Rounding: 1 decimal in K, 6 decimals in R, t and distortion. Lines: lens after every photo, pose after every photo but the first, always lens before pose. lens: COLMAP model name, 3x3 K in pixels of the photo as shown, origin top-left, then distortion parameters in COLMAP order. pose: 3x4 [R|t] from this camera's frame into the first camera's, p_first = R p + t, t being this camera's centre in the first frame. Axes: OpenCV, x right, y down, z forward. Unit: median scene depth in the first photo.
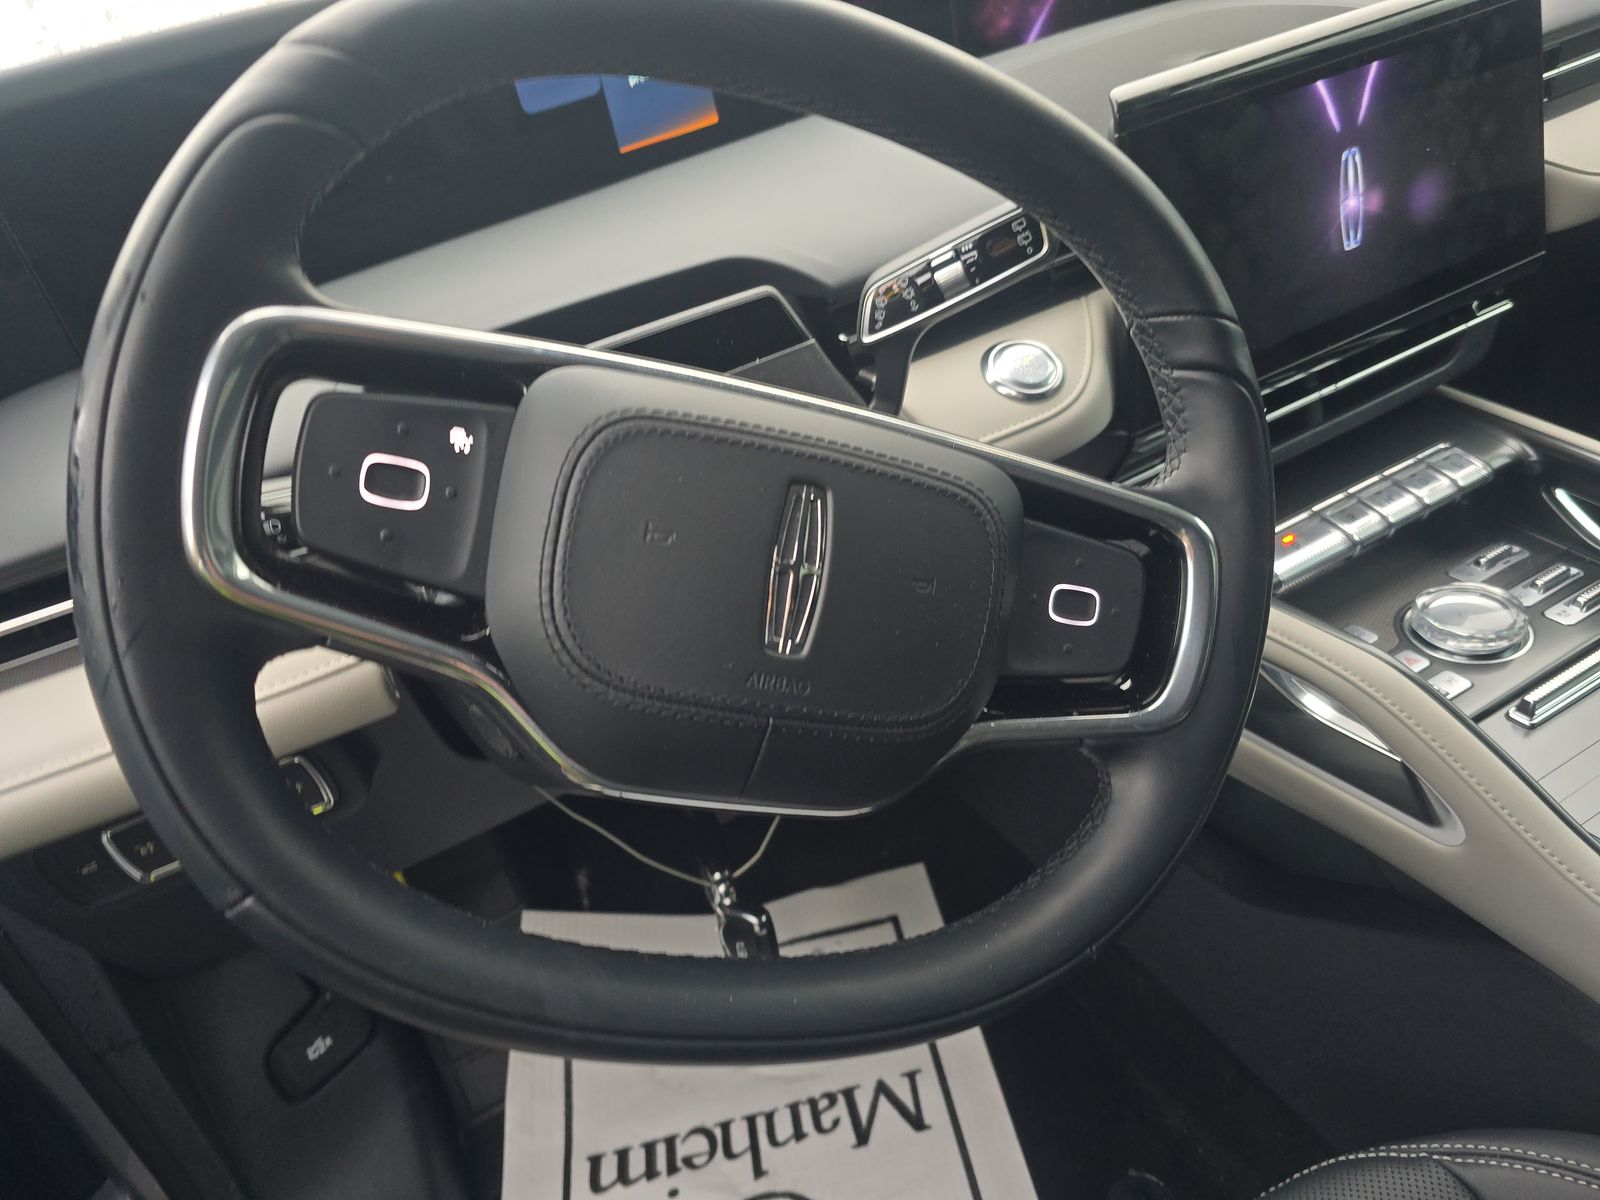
lens RADIAL K [[1085.0, 0, 793.4], [0, 1085.0, 596.1], [0, 0, 1]] dist [0.044761, -0.044280]
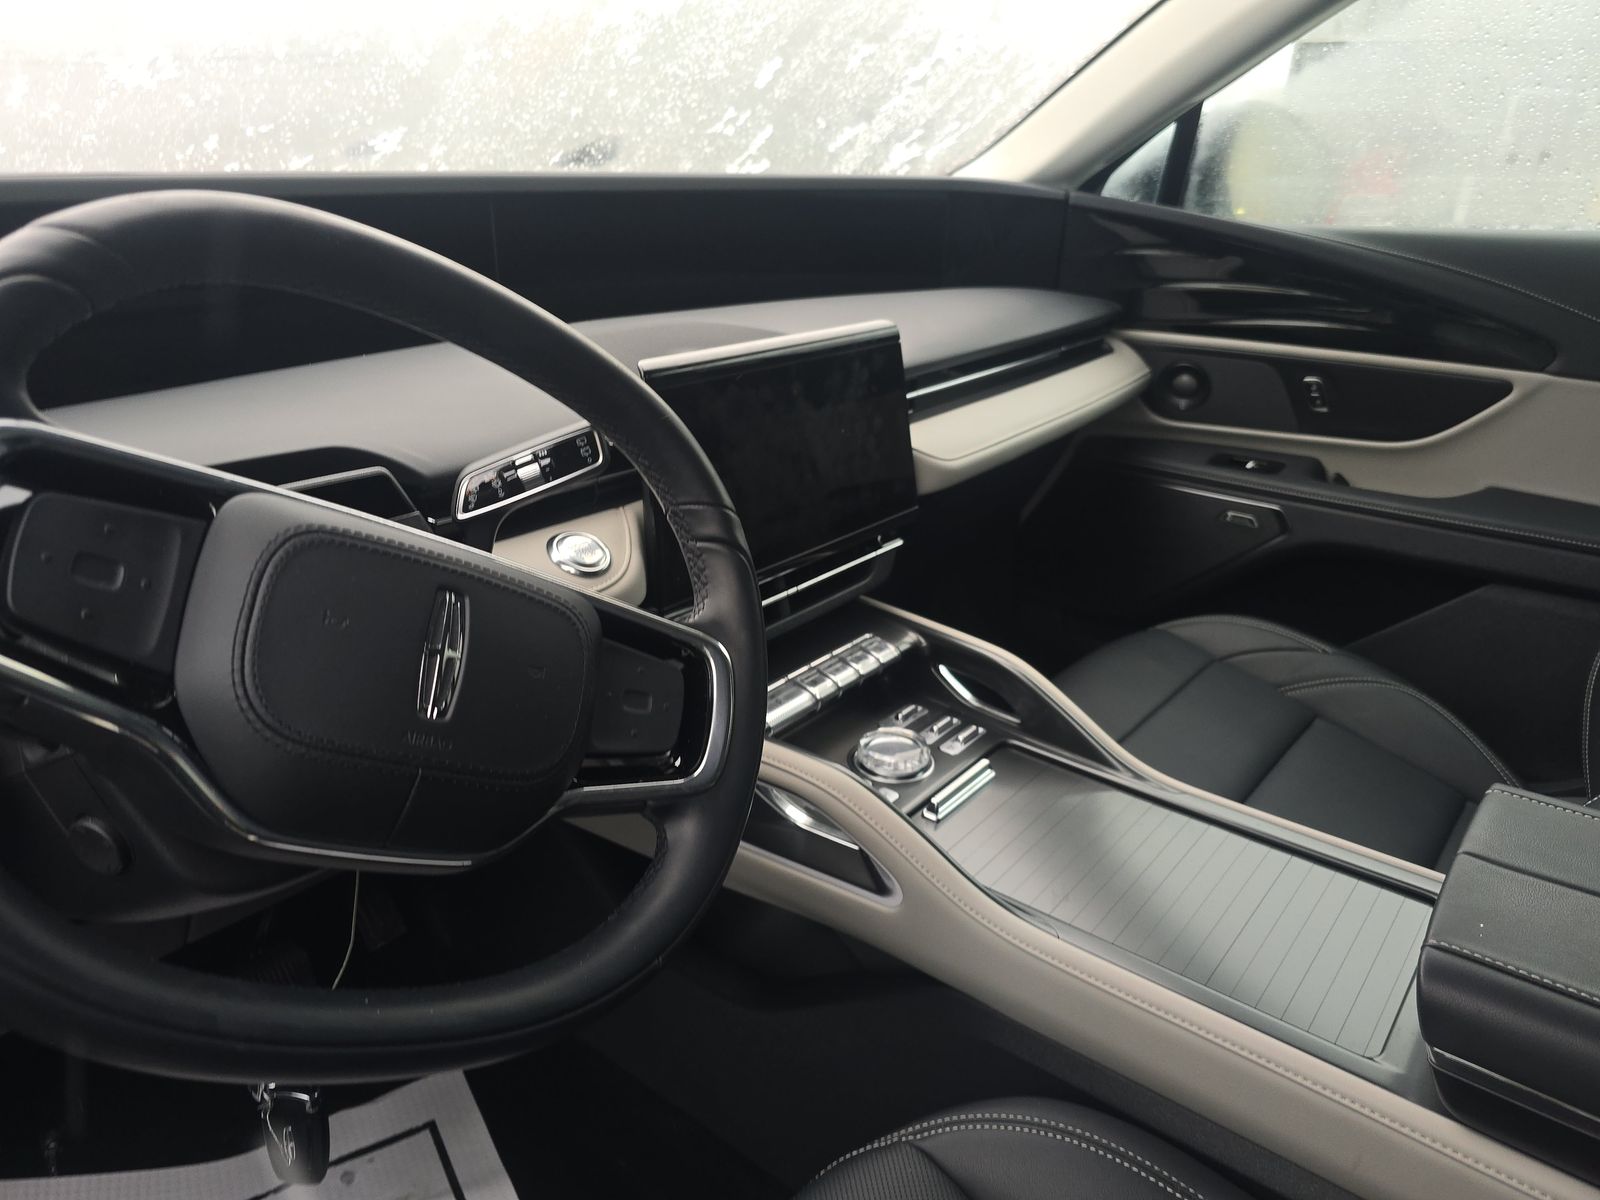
lens RADIAL K [[1085.0, 0, 793.4], [0, 1085.0, 596.1], [0, 0, 1]] dist [0.044761, -0.044280]
pose [[0.900025, 0.037013, 0.434263, -0.130202], [0.065910, 0.973370, -0.219562, 0.154359], [-0.430825, 0.226233, 0.873618, -0.241148]]
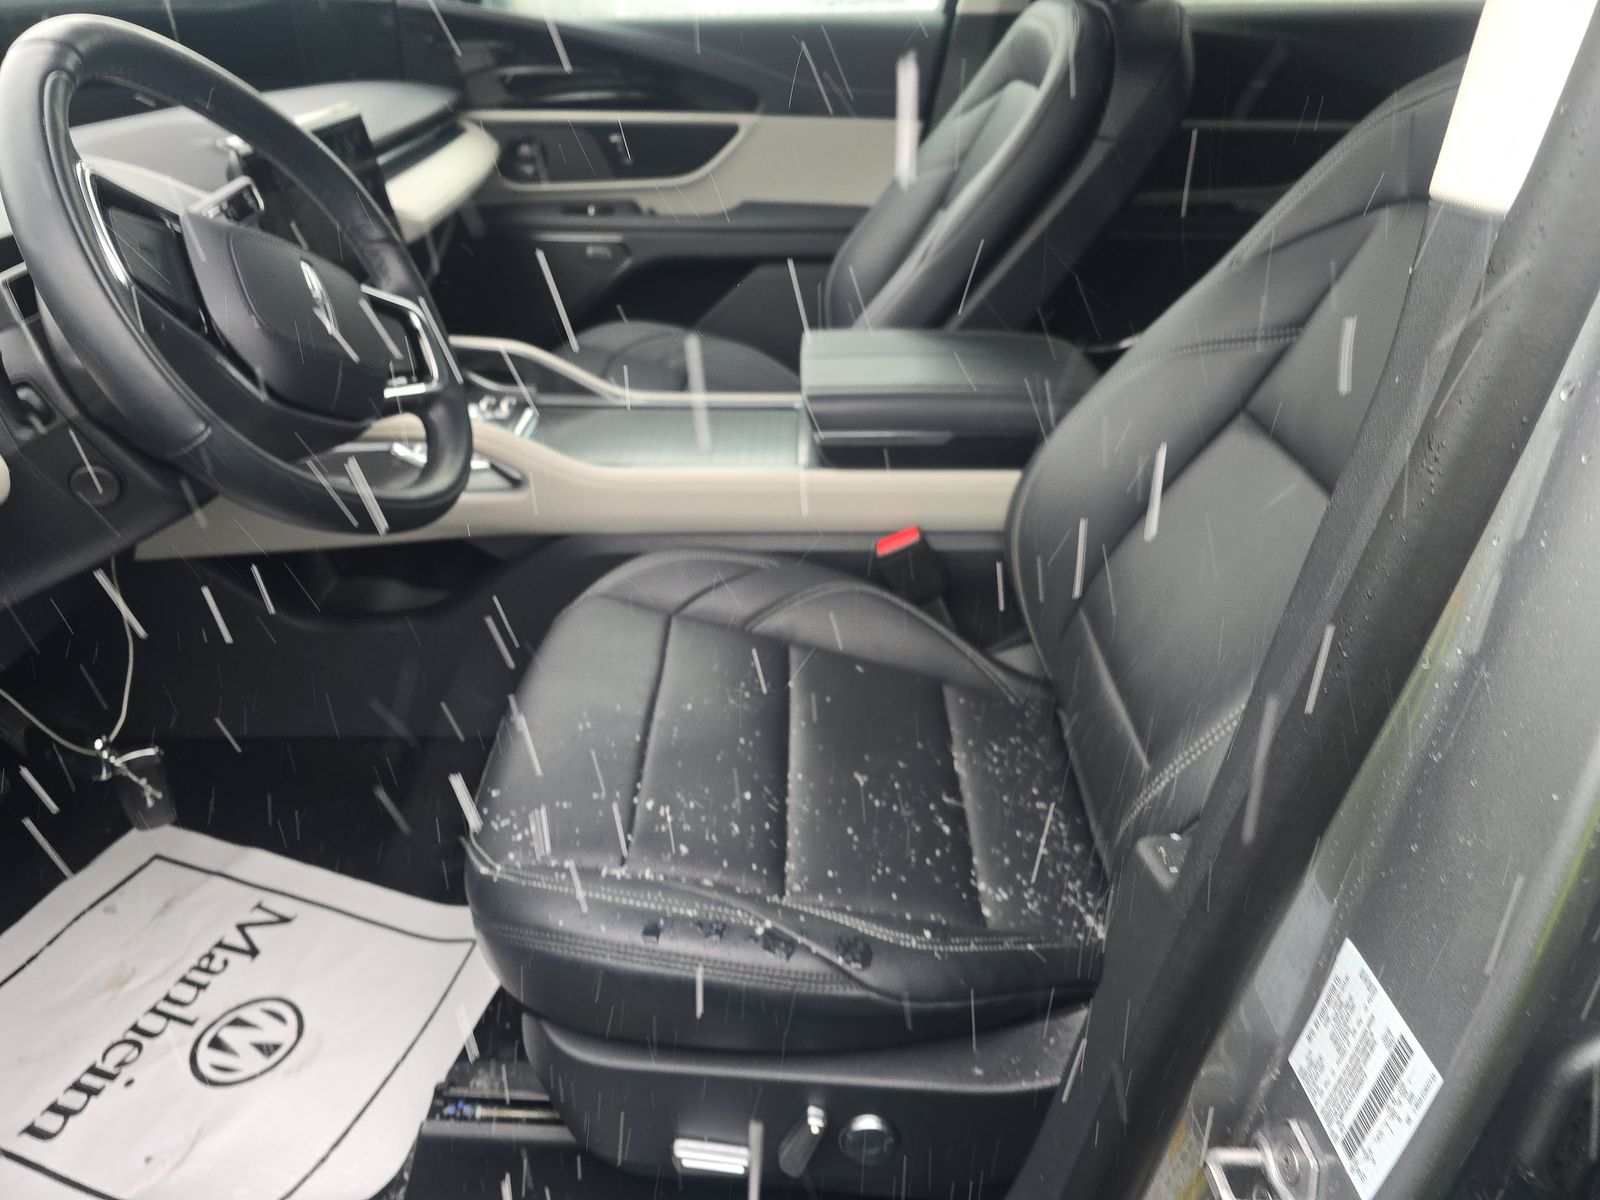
lens RADIAL K [[1085.0, 0, 793.4], [0, 1085.0, 596.1], [0, 0, 1]] dist [0.044761, -0.044280]
pose [[0.459590, -0.271215, 0.845706, -1.057027], [0.407839, 0.910343, 0.070308, 0.503557], [-0.788951, 0.312600, 0.528997, -0.486913]]
